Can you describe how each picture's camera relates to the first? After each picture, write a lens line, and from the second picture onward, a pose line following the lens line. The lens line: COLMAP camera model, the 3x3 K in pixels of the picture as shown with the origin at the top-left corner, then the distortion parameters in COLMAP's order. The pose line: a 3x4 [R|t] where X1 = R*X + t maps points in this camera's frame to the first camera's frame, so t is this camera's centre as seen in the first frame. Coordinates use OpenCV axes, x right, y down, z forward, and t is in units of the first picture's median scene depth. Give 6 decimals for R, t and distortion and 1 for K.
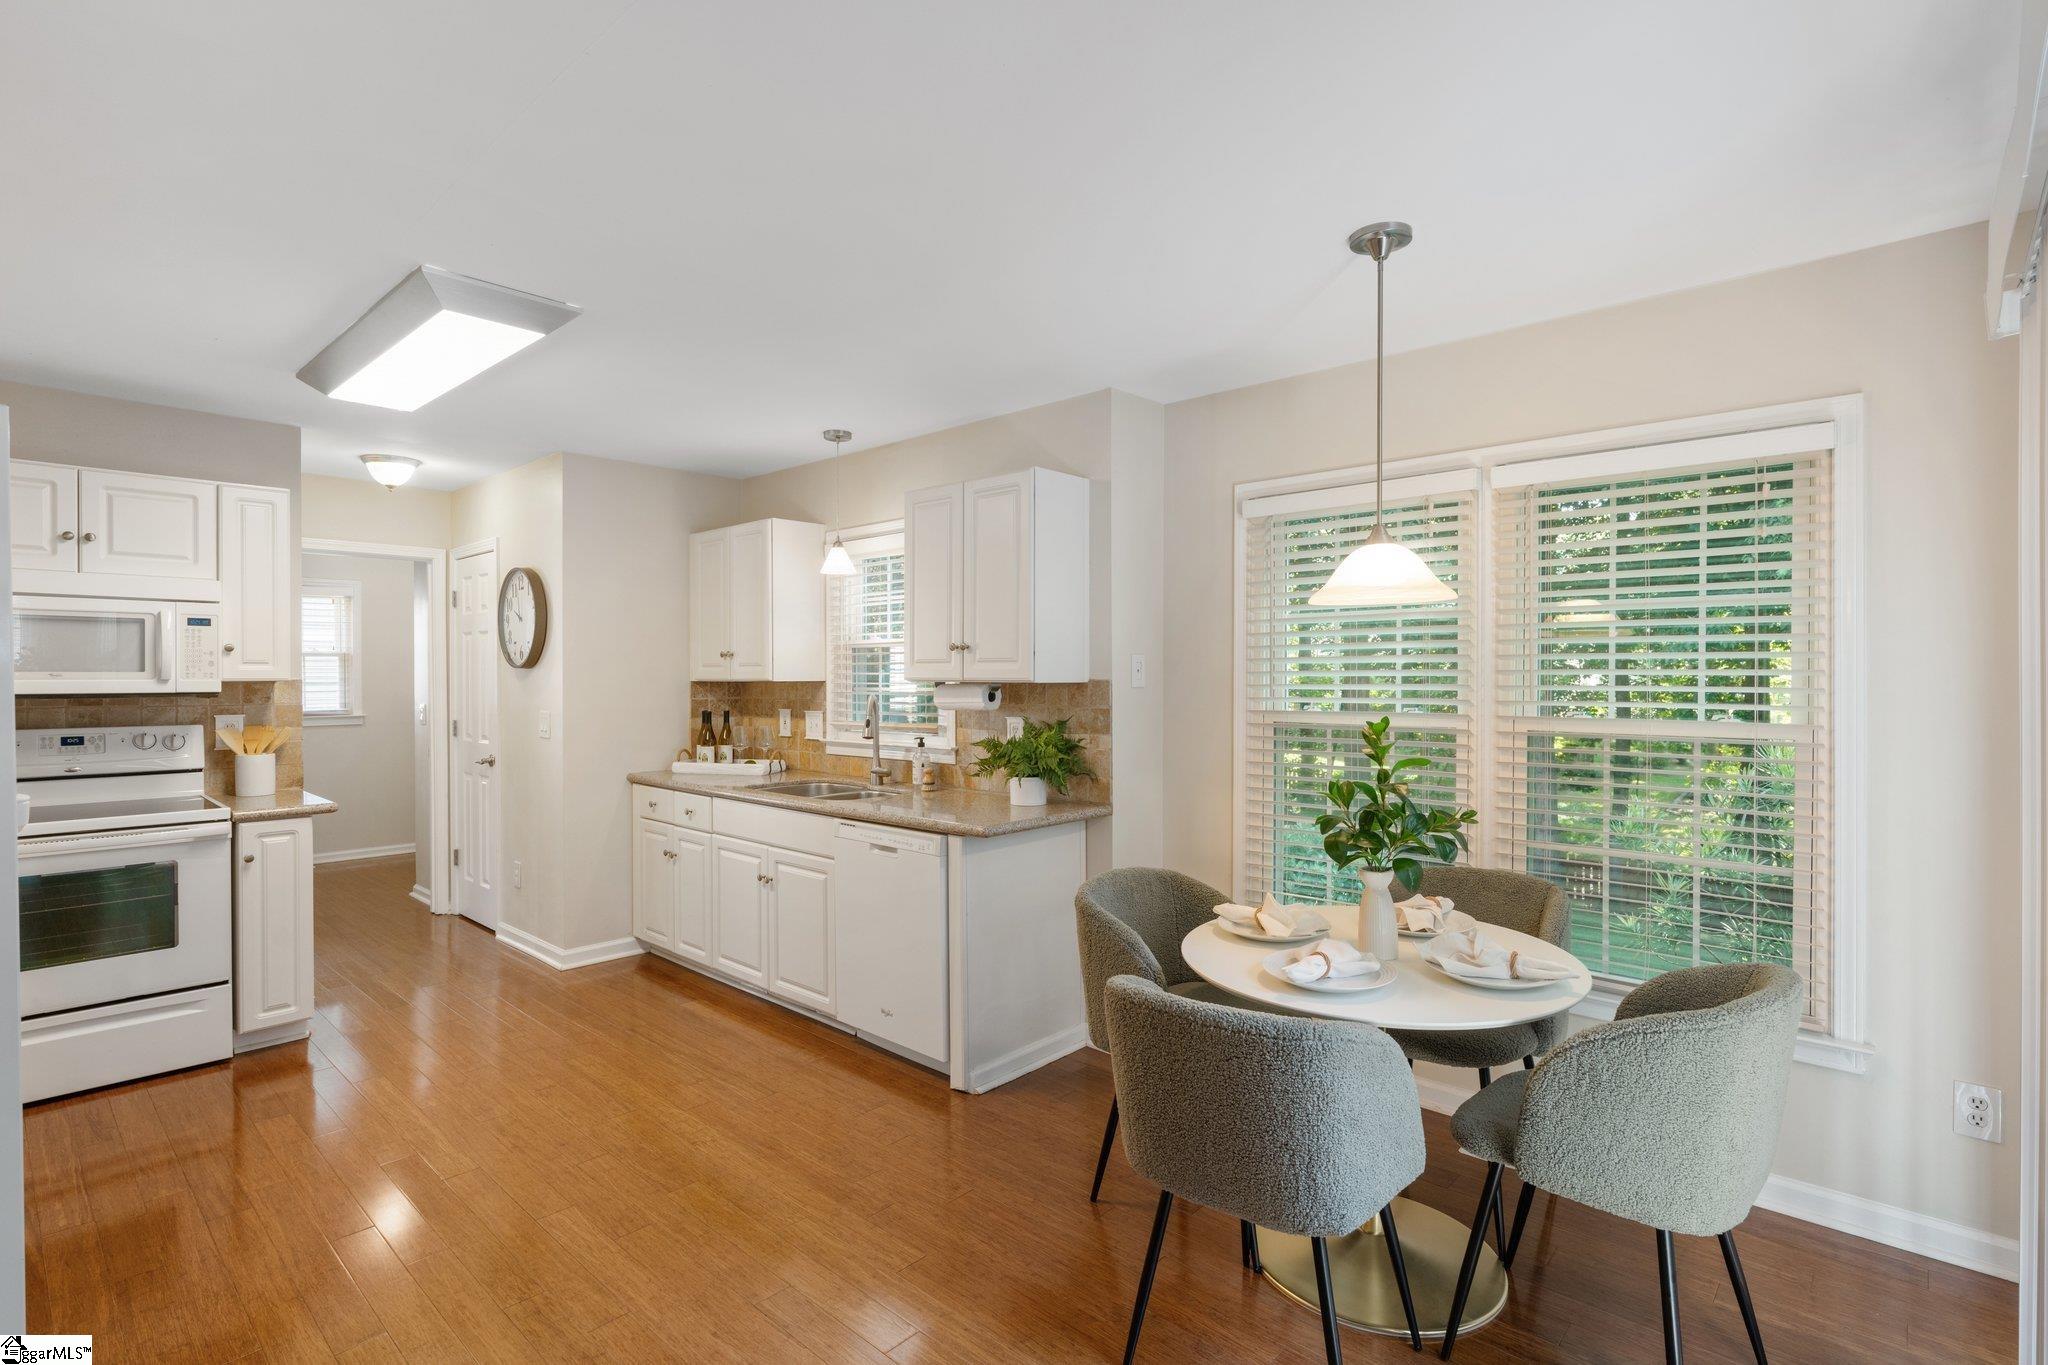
lens RADIAL K [[988.7, 0, 1028.5], [0, 988.7, 677.1], [0, 0, 1]] dist [-0.002250, 0.003730]
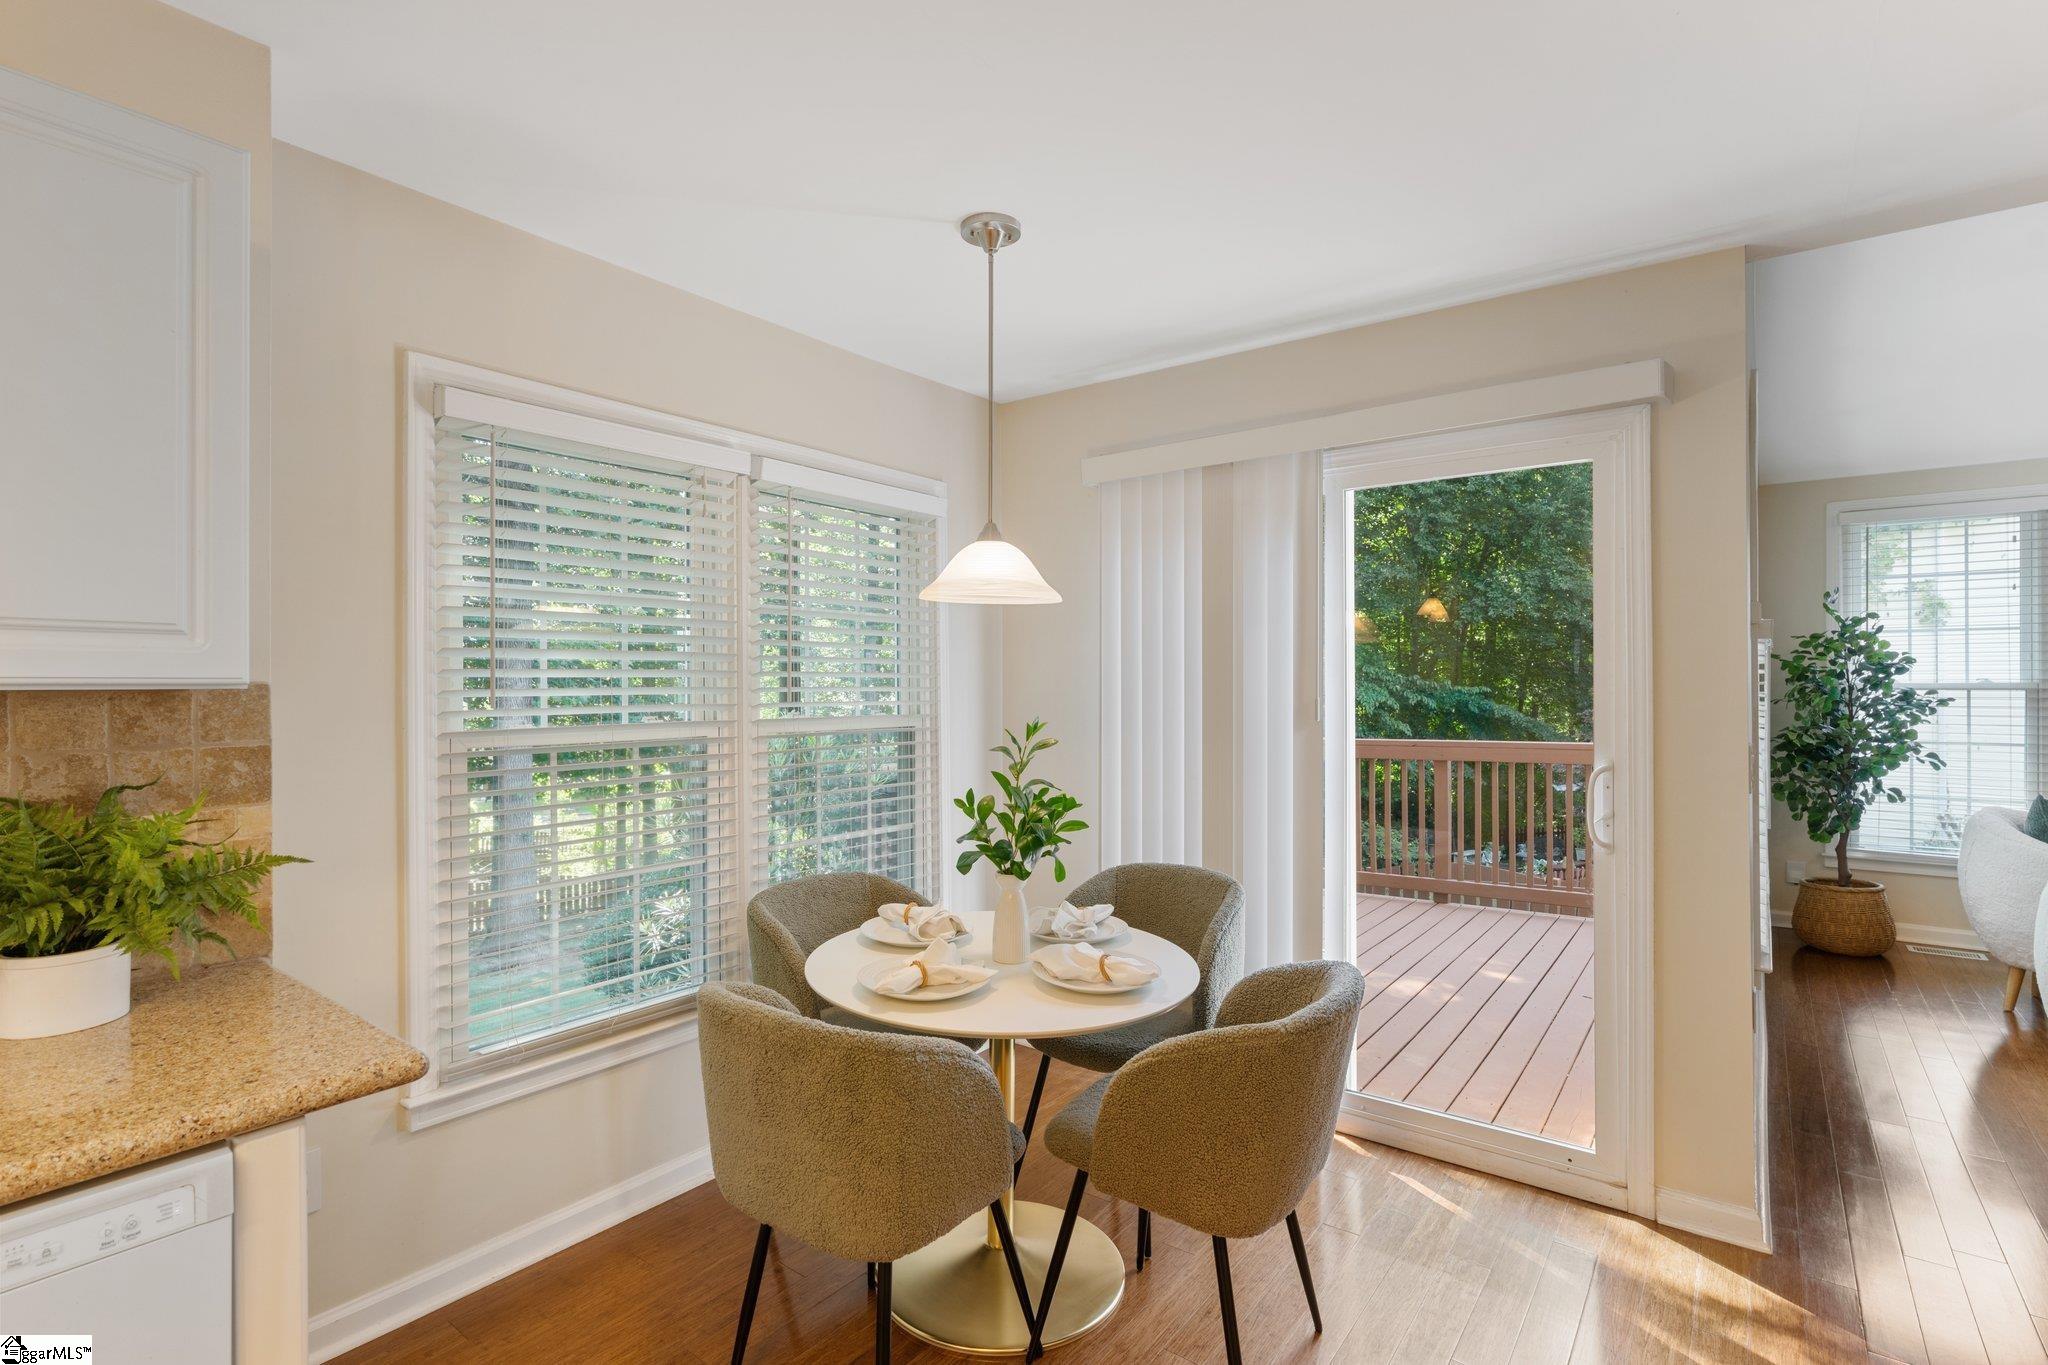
lens RADIAL K [[988.7, 0, 1022.2], [0, 988.7, 676.7], [0, 0, 1]] dist [-0.002250, 0.003730]
pose [[-0.096213, 0.005841, 0.995344, -0.365401], [0.001157, 0.999983, -0.005757, 0.002537], [-0.995360, 0.000598, -0.096218, 0.622221]]
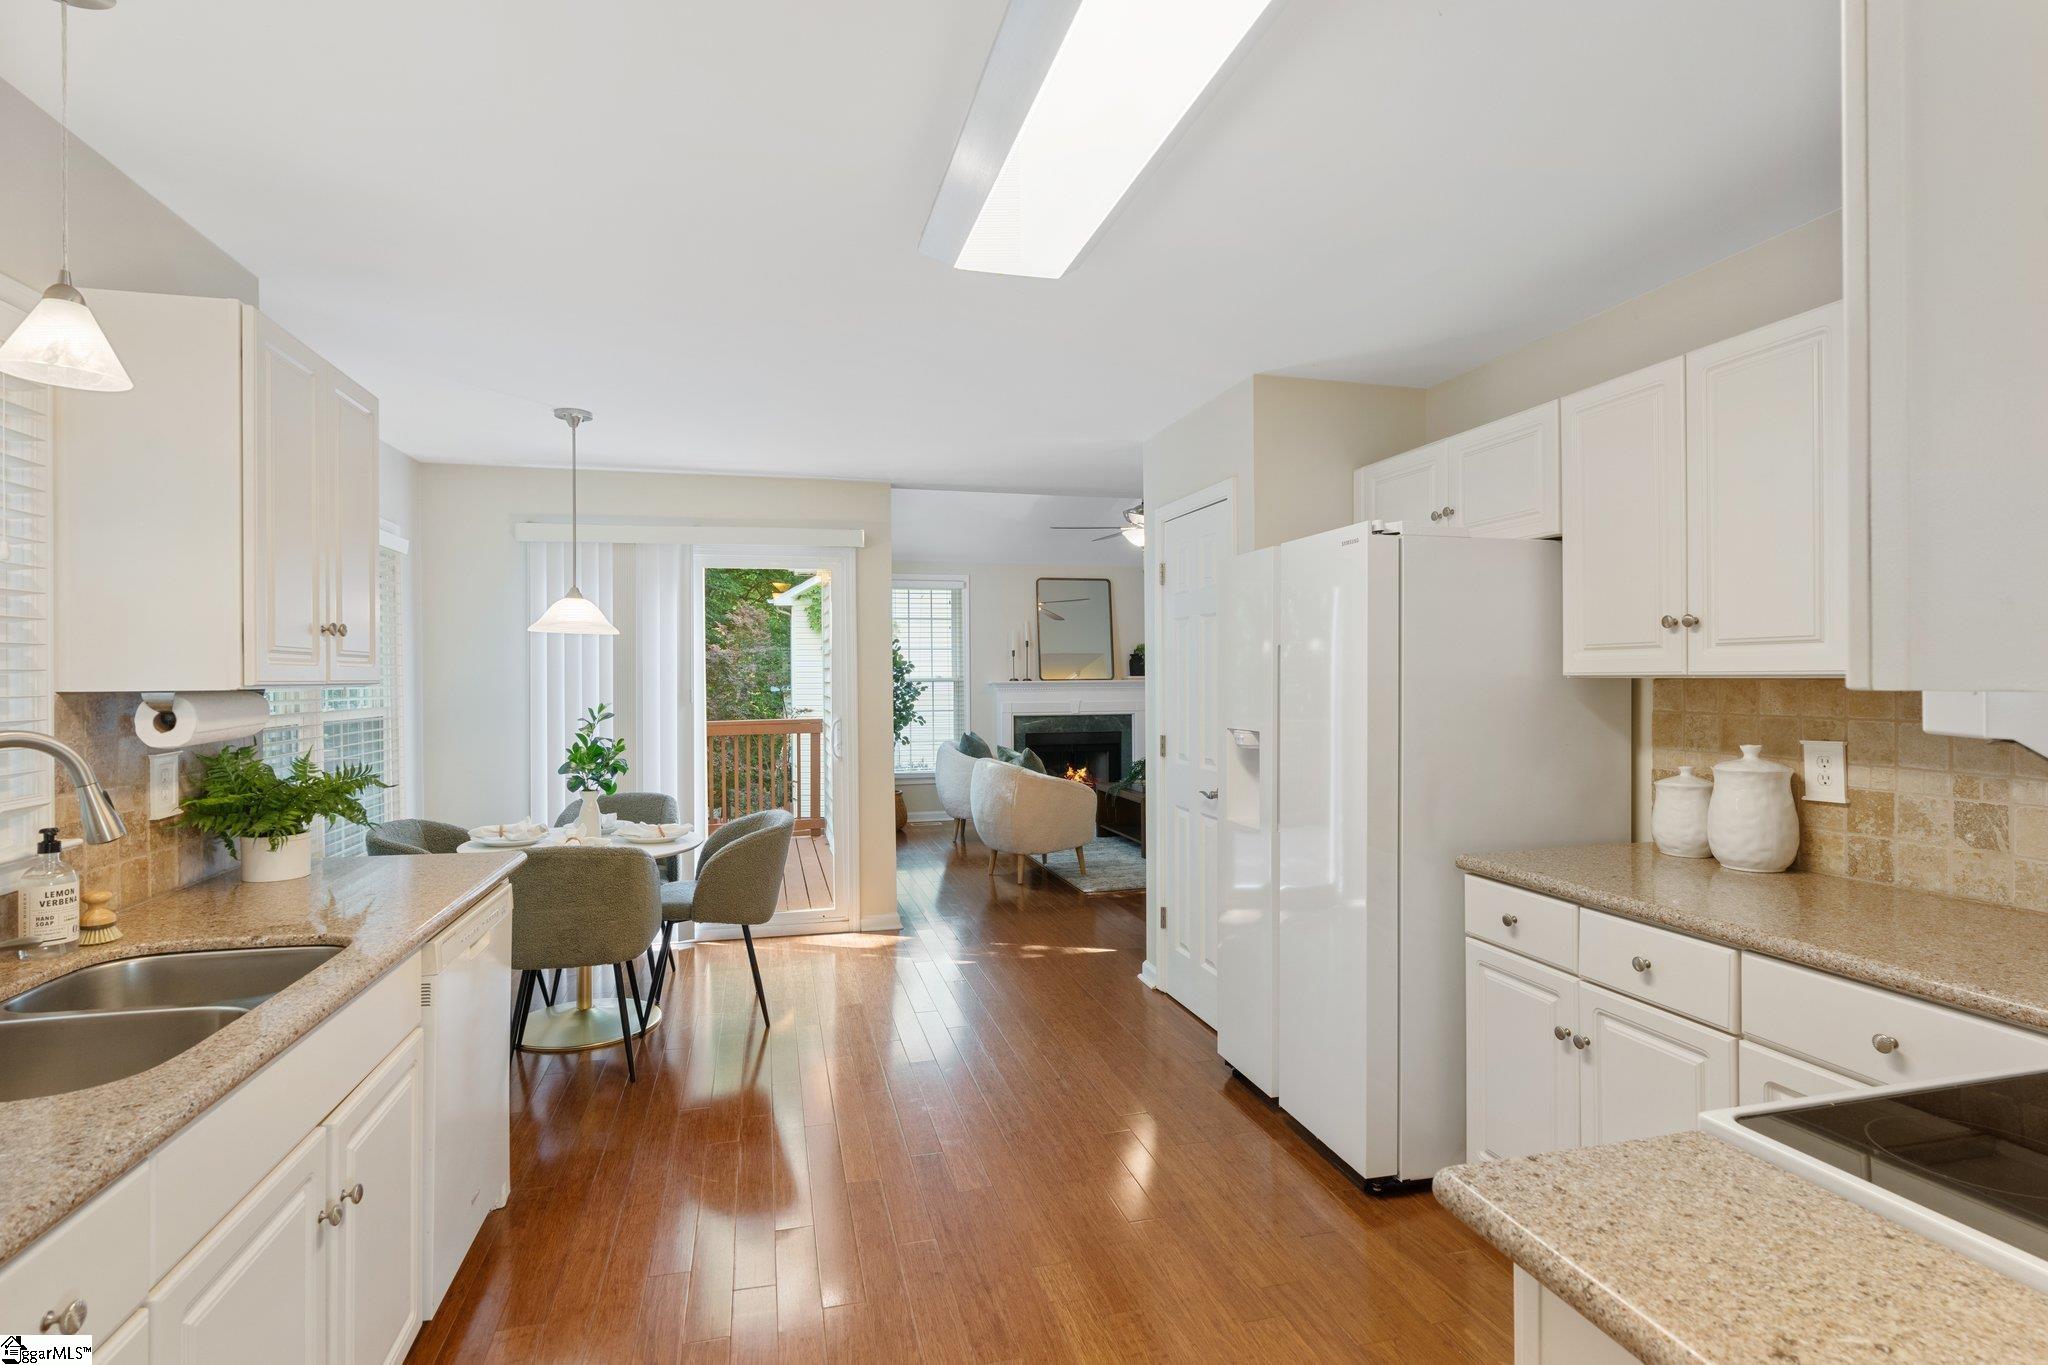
lens RADIAL K [[988.7, 0, 1037.0], [0, 988.7, 680.0], [0, 0, 1]] dist [-0.002250, 0.003730]
pose [[-0.844341, 0.002882, 0.535799, -0.705204], [0.006327, 0.999969, 0.004592, -0.000438], [-0.535769, 0.007267, -0.844333, 1.171388]]
